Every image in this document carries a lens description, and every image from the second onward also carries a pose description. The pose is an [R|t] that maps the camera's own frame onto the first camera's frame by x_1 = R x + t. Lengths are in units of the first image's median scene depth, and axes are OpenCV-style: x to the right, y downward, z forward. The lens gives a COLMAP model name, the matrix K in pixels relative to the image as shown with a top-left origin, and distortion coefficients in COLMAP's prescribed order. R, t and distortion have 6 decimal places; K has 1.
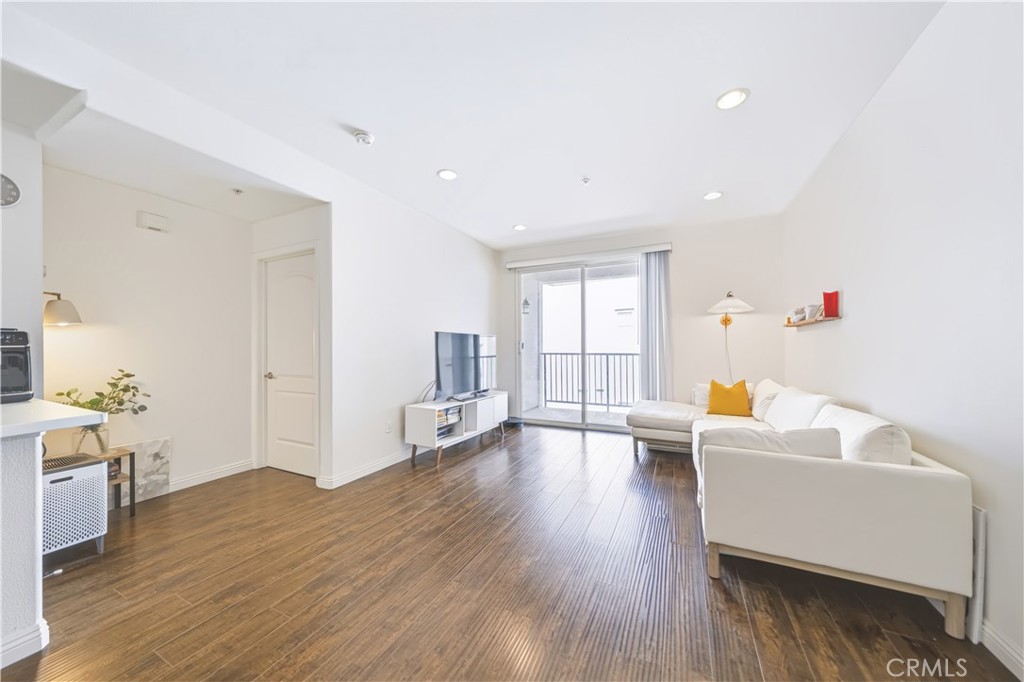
lens RADIAL K [[349.4, 0, 509.8], [0, 349.4, 345.8], [0, 0, 1]] dist [-0.000436, -0.000029]
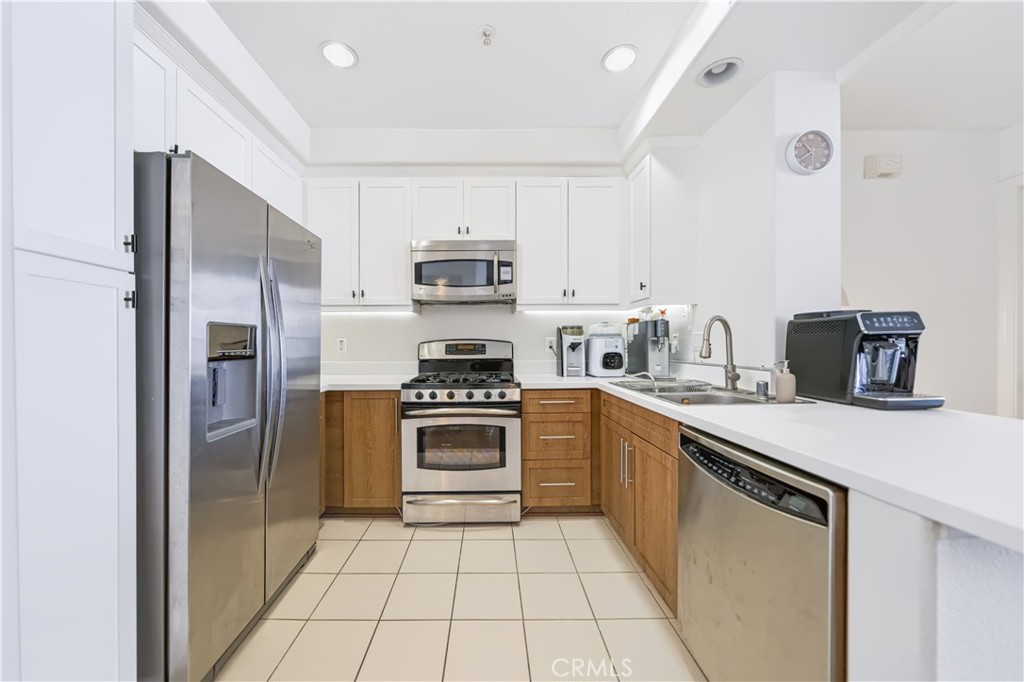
lens RADIAL K [[356.2, 0, 488.1], [0, 356.2, 344.9], [0, 0, 1]] dist [-0.000162, -0.000052]
pose [[0.443515, 0.002261, -0.896264, -0.733122], [0.004892, 0.999976, 0.004944, 0.013424], [0.896253, -0.006577, 0.443493, -0.080859]]
